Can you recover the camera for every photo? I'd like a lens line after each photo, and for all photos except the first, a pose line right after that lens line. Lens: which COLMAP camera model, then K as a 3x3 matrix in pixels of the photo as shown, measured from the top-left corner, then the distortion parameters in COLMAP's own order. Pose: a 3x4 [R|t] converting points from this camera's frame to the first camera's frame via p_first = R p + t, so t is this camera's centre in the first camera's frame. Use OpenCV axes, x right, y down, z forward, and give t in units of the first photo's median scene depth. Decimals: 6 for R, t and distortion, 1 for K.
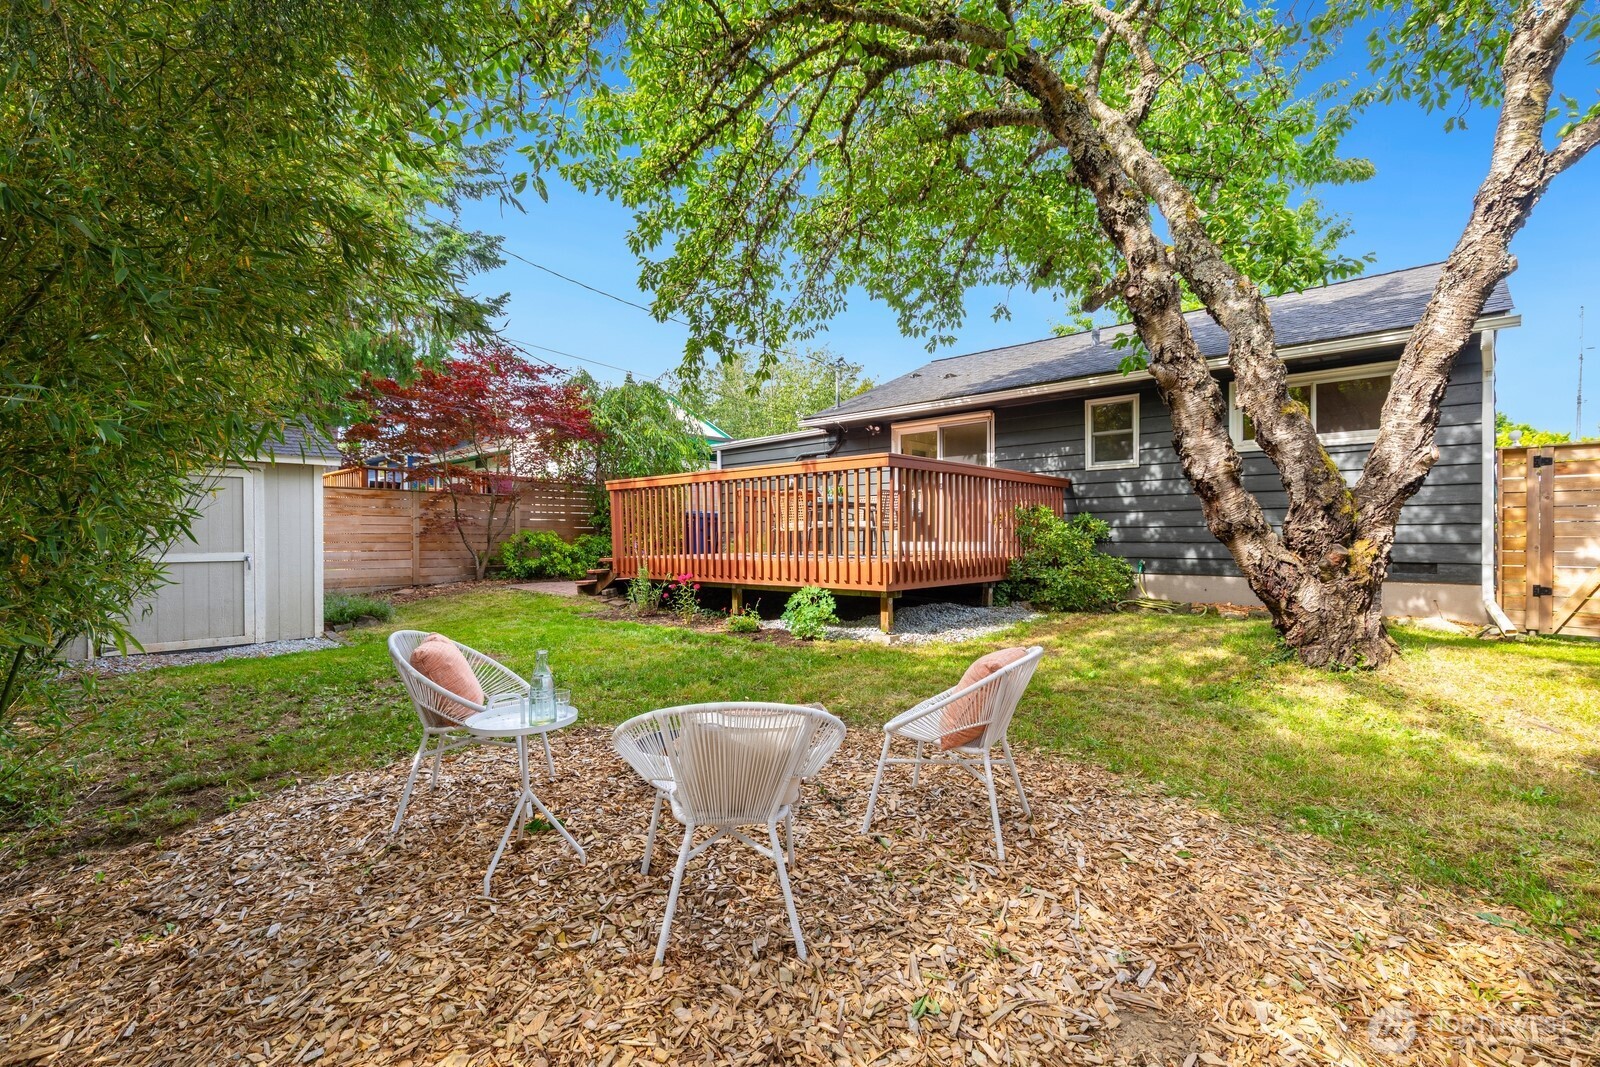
lens RADIAL K [[584.3, 0, 798.9], [0, 584.3, 536.6], [0, 0, 1]] dist [-0.000587, -0.000039]
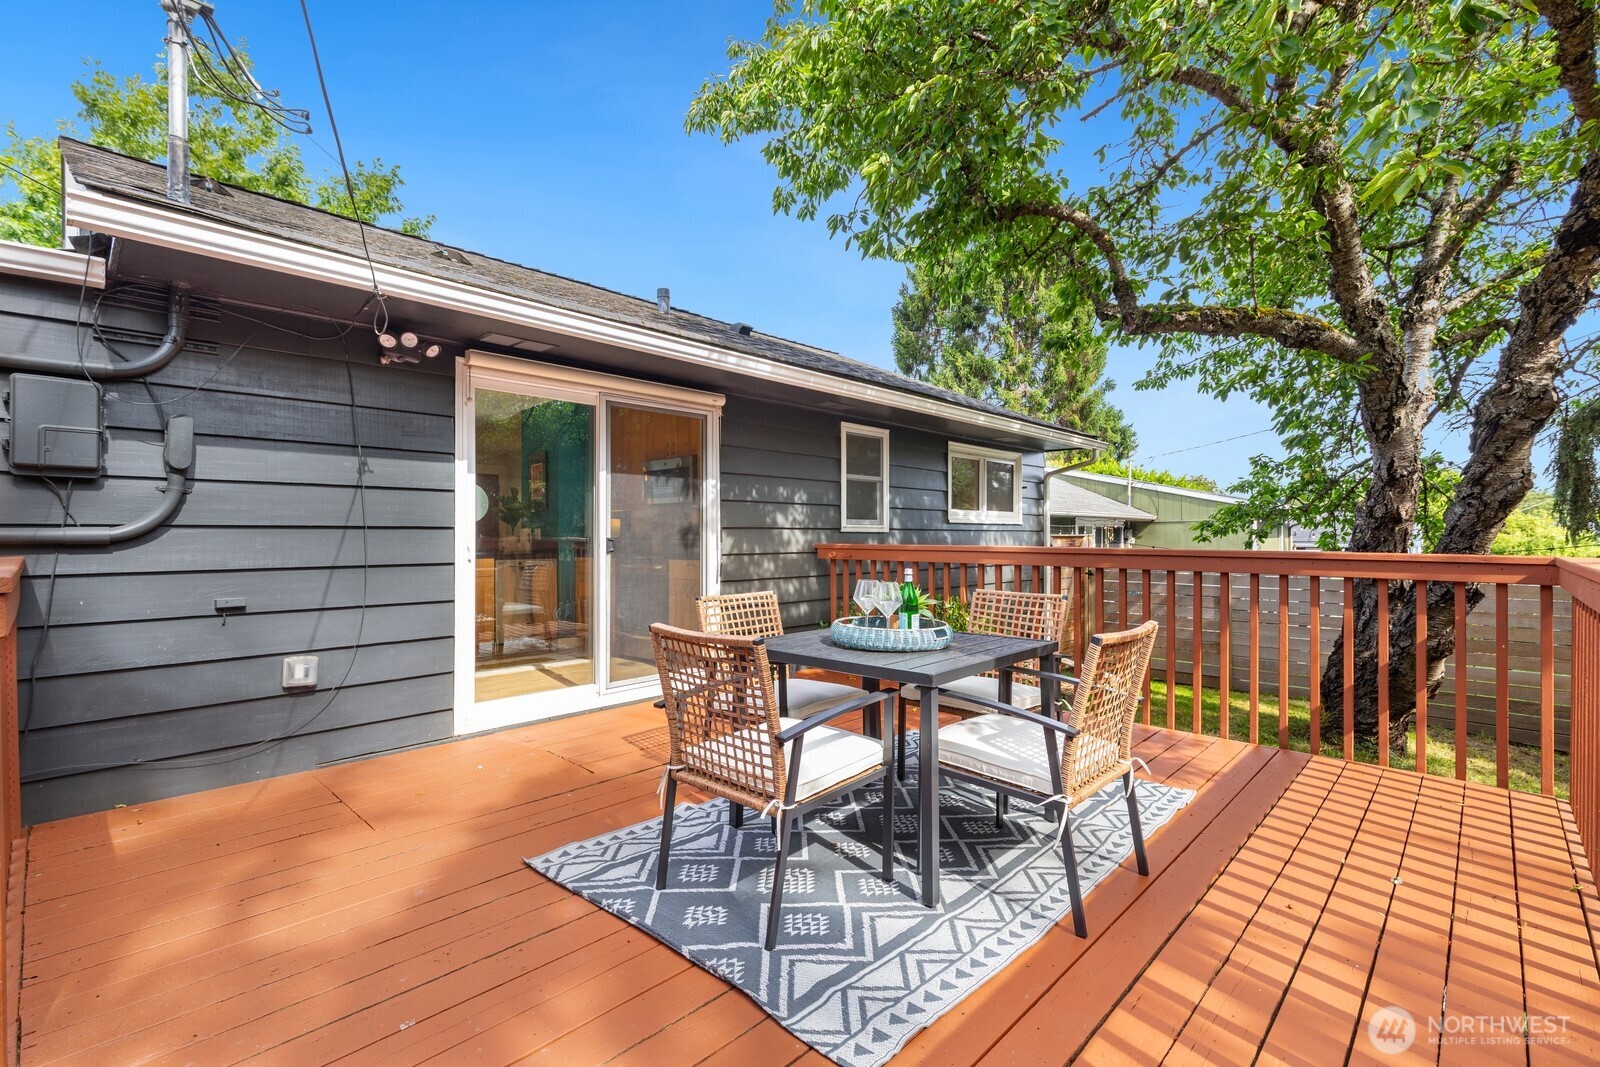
lens RADIAL K [[584.3, 0, 799.3], [0, 584.3, 534.1], [0, 0, 1]] dist [-0.000587, -0.000039]
pose [[0.208390, 0.001387, 0.978045, -0.144526], [-0.000312, 0.999999, -0.001352, -0.109502], [-0.978046, -0.000024, 0.208391, 0.915443]]
